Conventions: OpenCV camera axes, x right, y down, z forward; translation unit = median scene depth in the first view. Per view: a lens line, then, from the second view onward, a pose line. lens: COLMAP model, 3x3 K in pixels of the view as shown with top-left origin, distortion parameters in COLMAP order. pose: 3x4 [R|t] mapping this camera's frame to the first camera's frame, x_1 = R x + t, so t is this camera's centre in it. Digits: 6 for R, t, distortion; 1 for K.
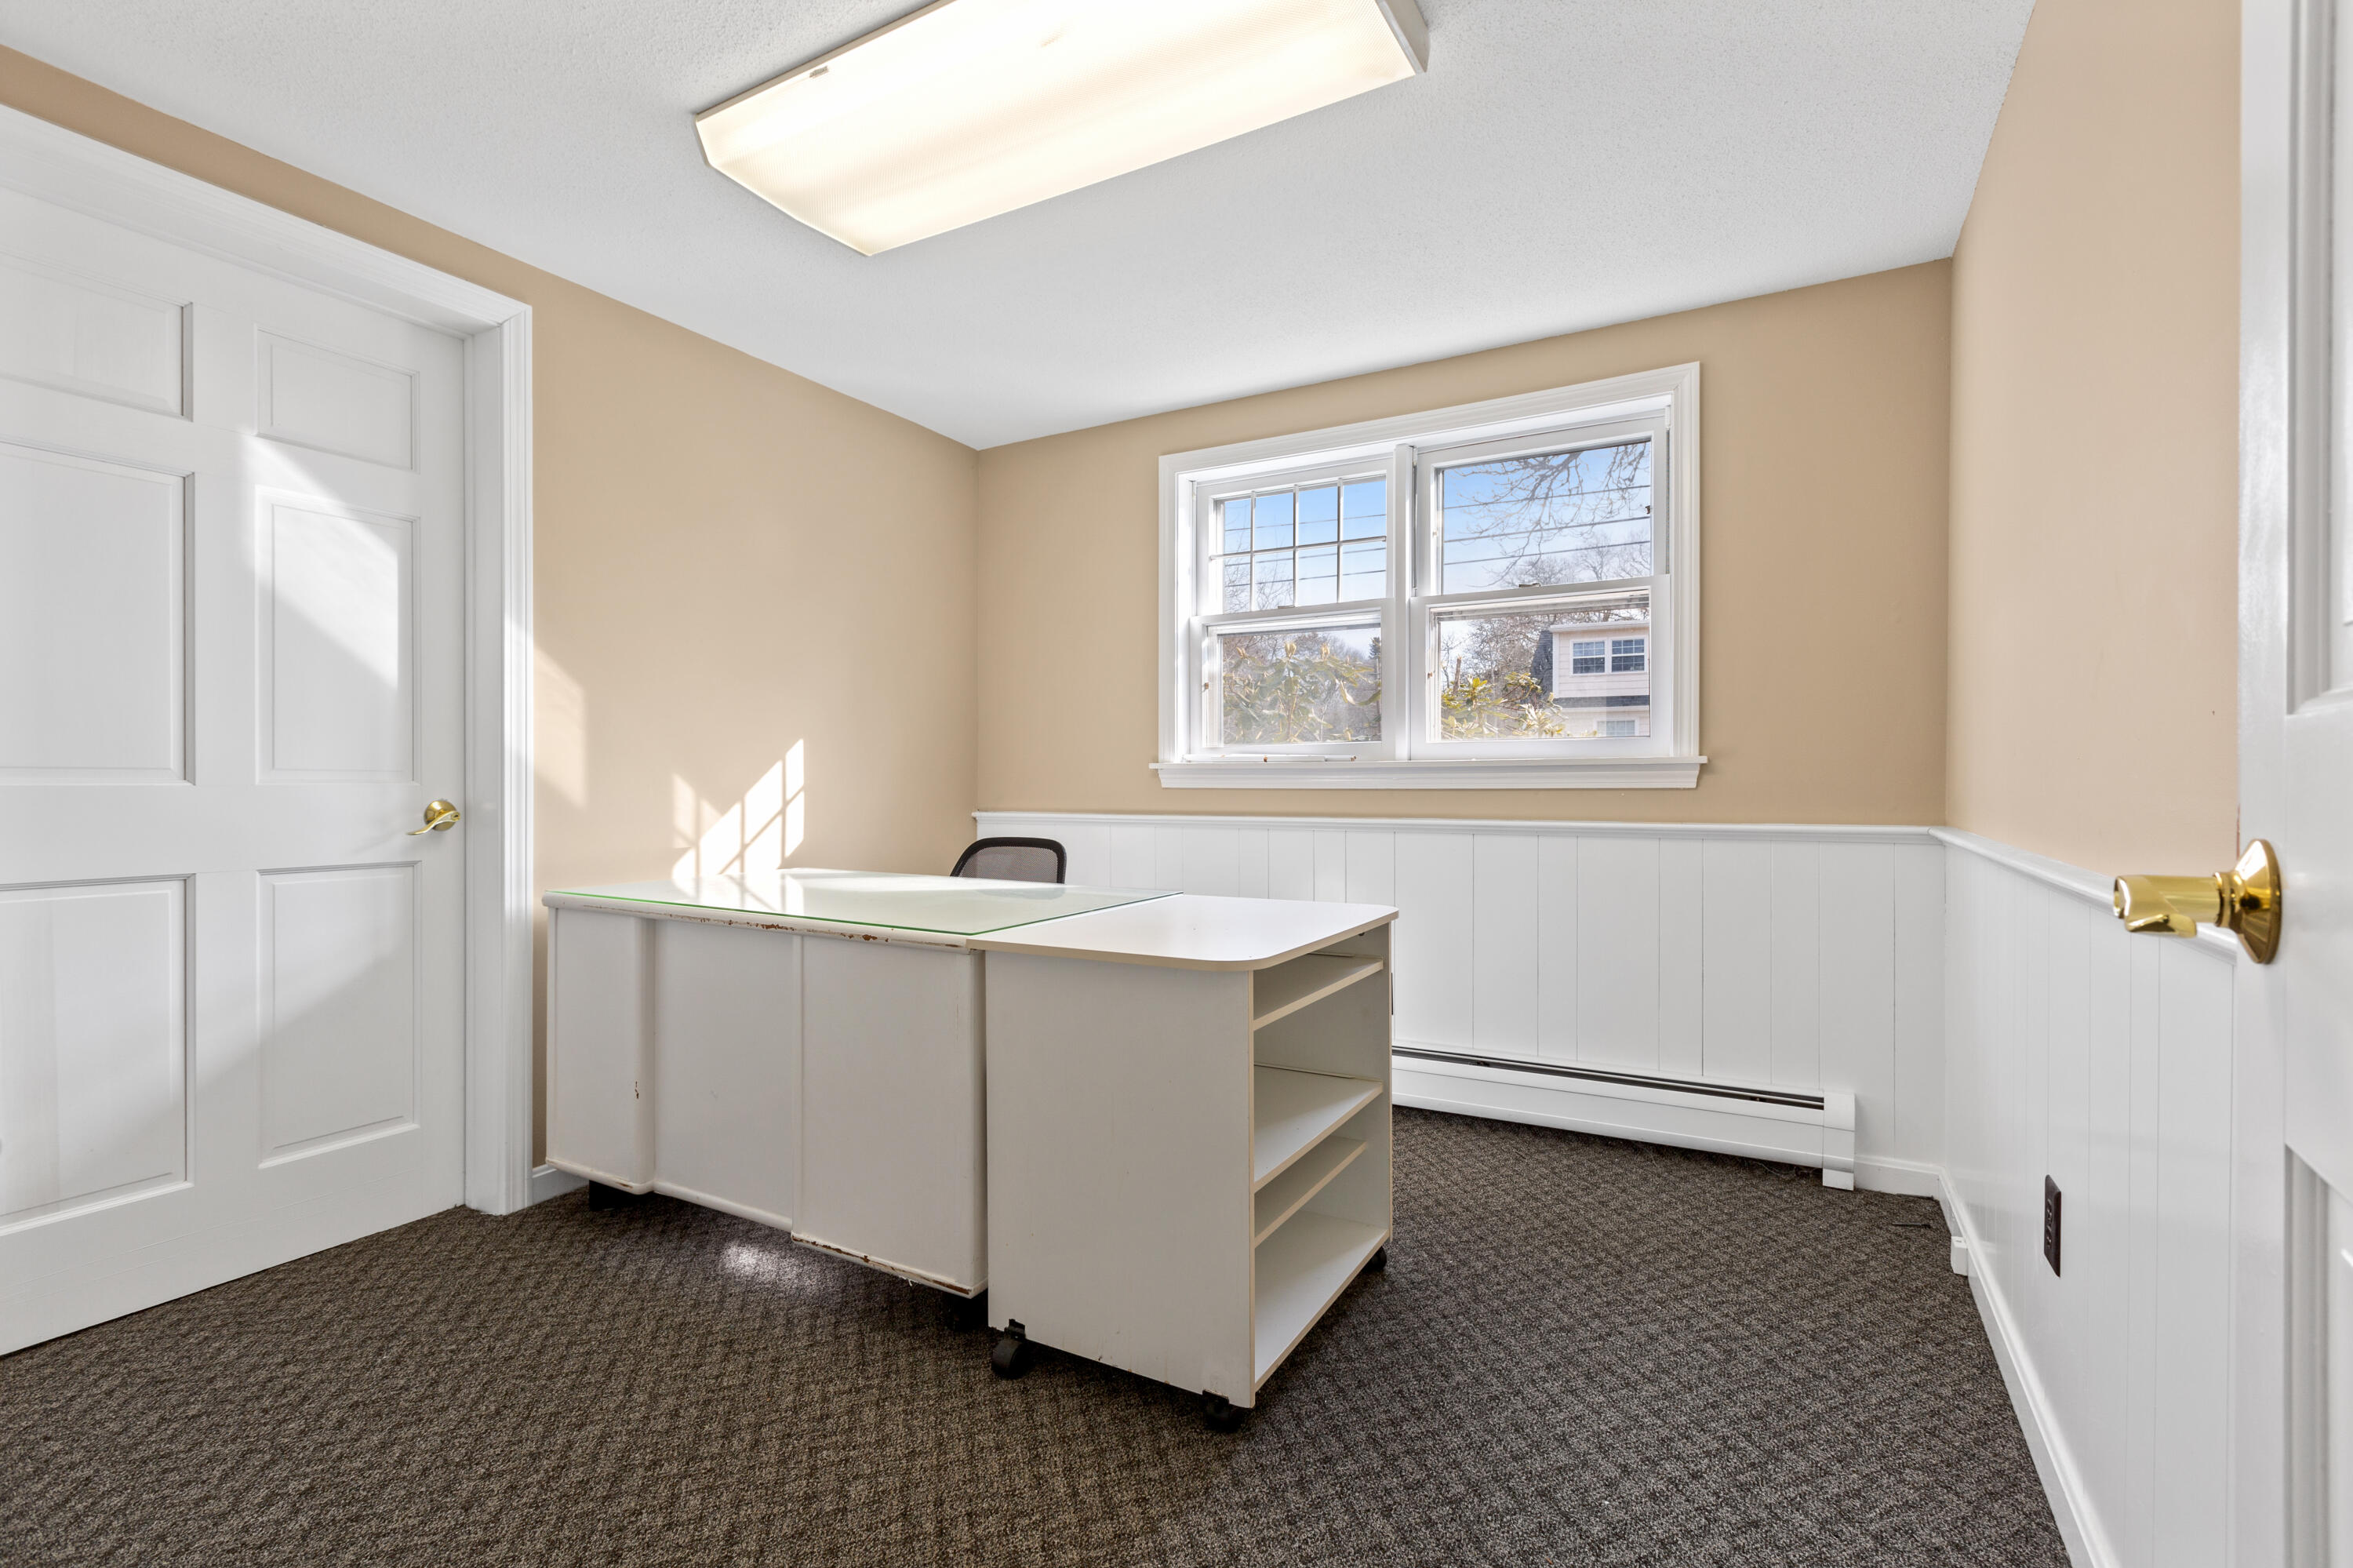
lens RADIAL K [[1066.5, 0, 1192.4], [0, 1066.5, 787.4], [0, 0, 1]] dist [0.001755, -0.000422]
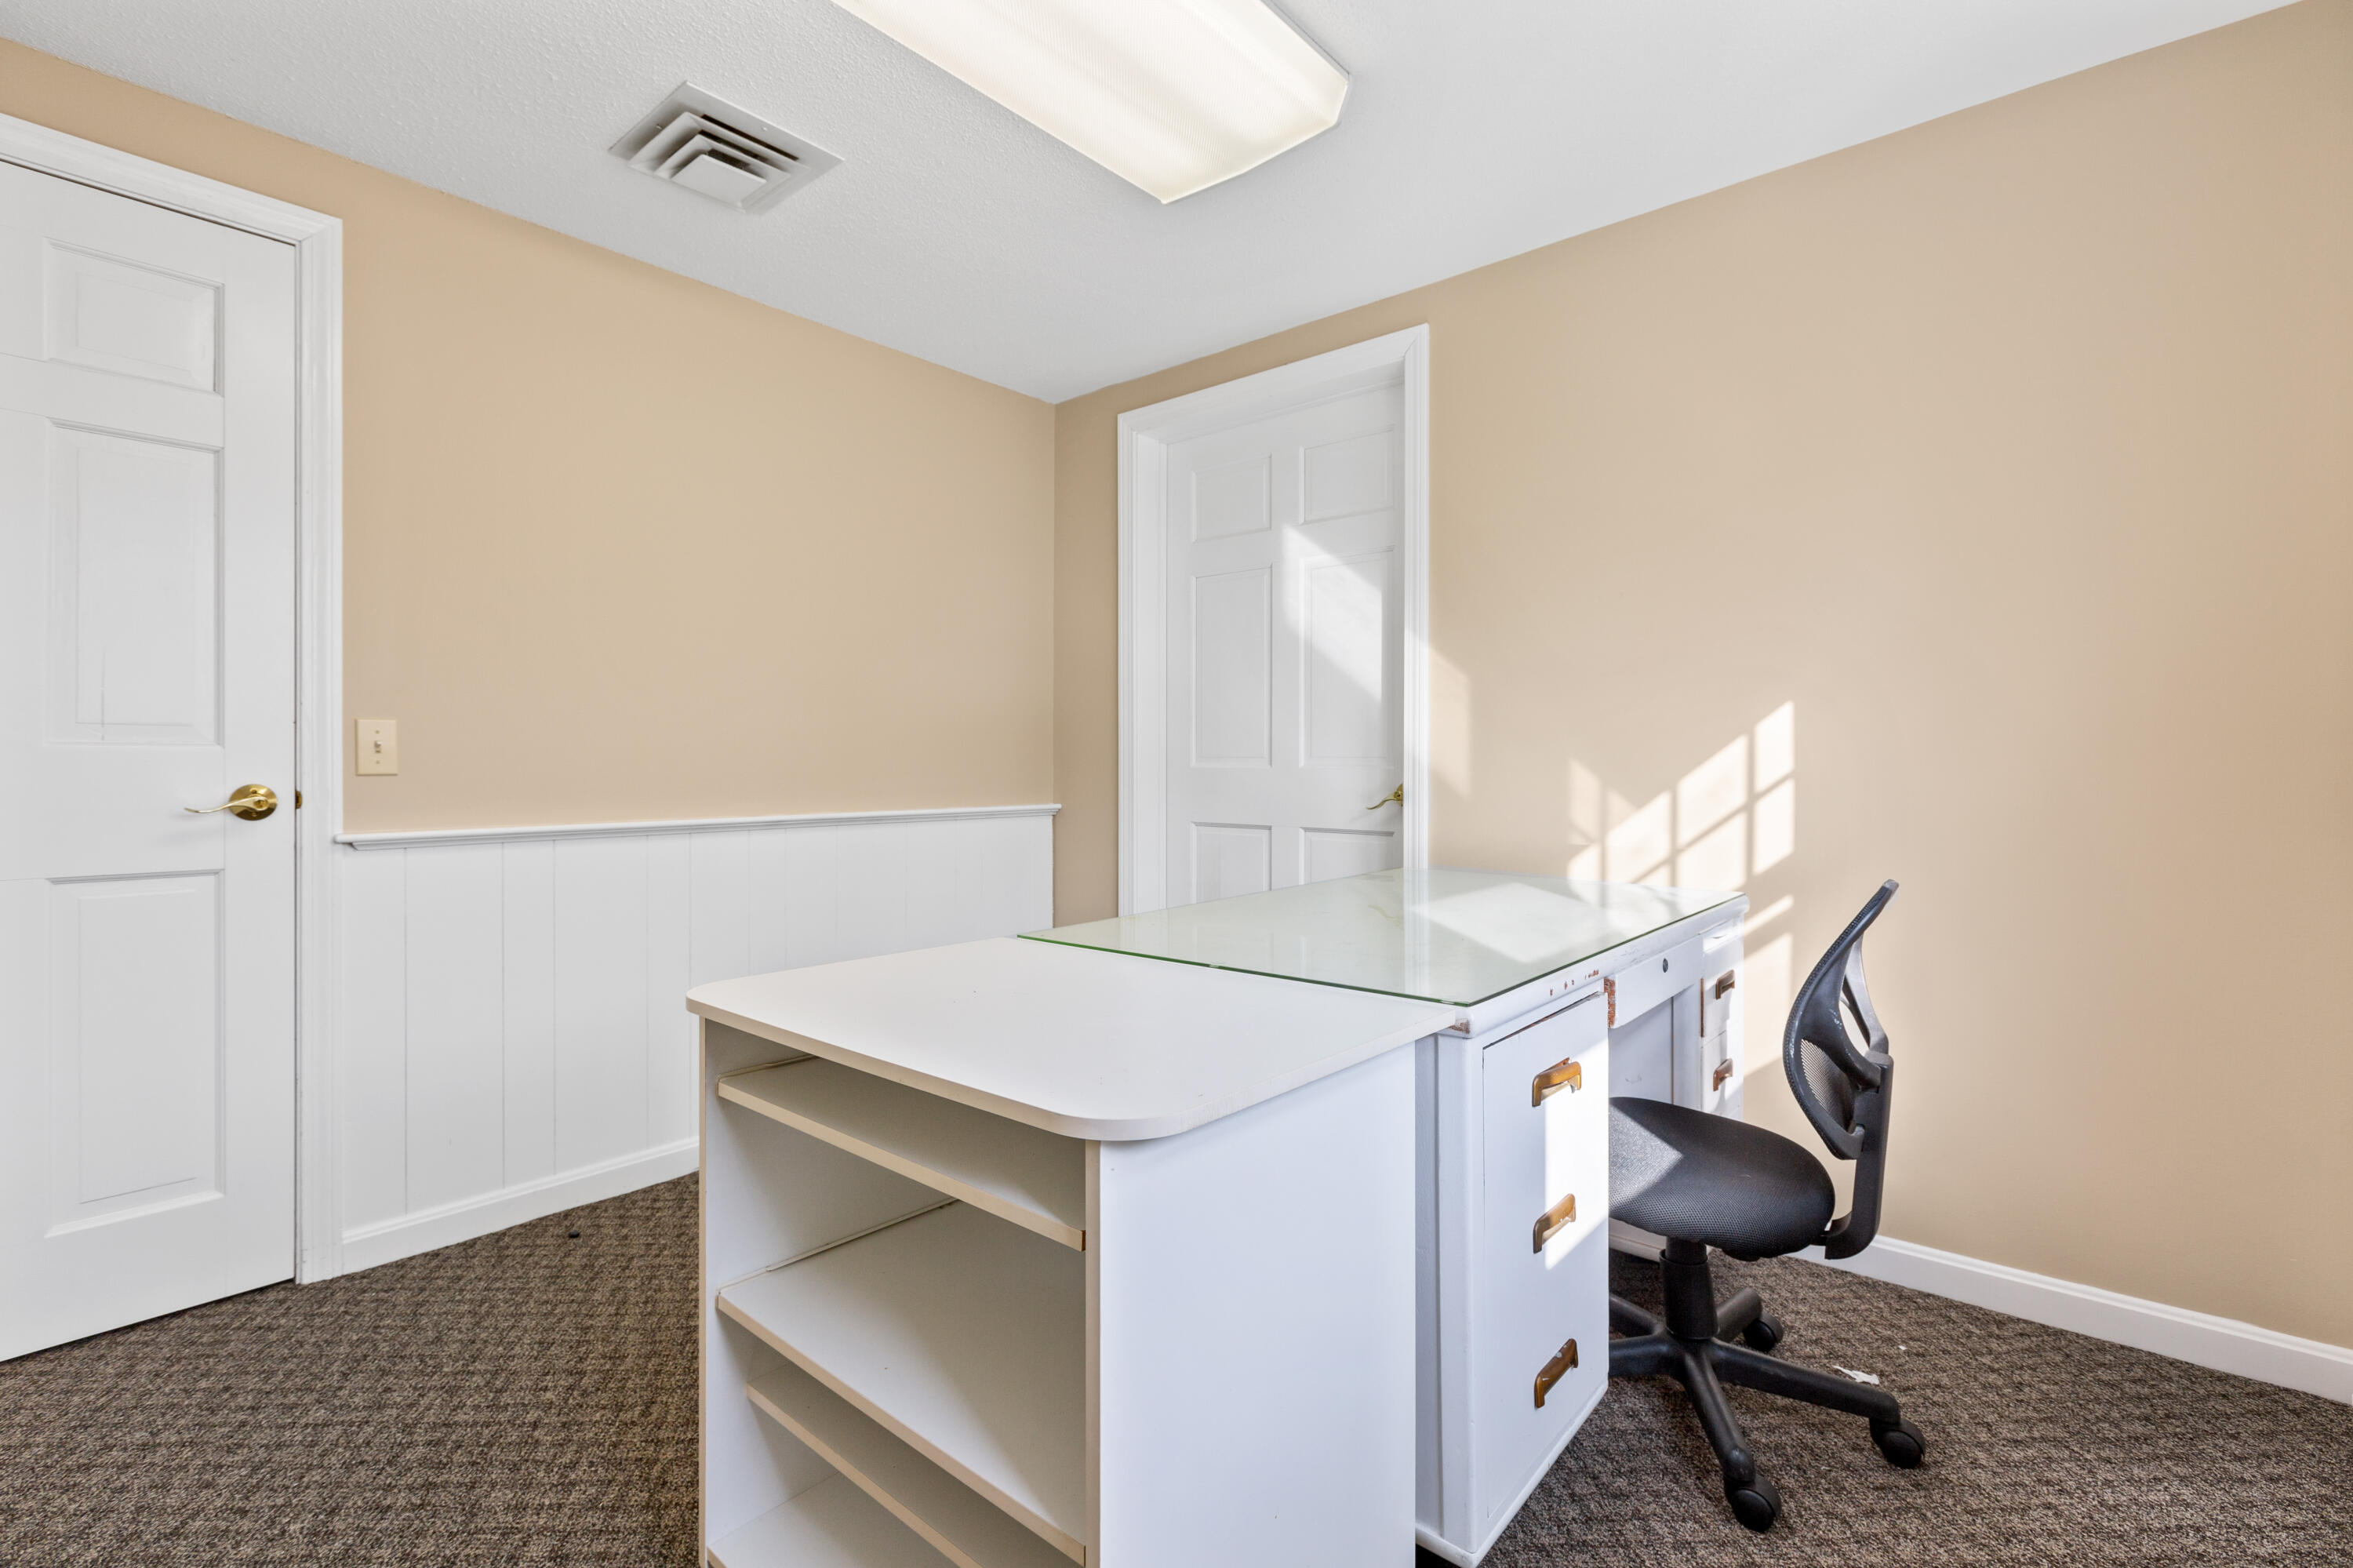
lens RADIAL K [[1066.5, 0, 1166.7], [0, 1066.5, 782.7], [0, 0, 1]] dist [0.001755, -0.000422]
pose [[-0.224642, 0.006645, -0.974419, 0.402517], [-0.000633, 0.999976, 0.006966, 0.001802], [0.974441, 0.002181, -0.224632, 0.824892]]
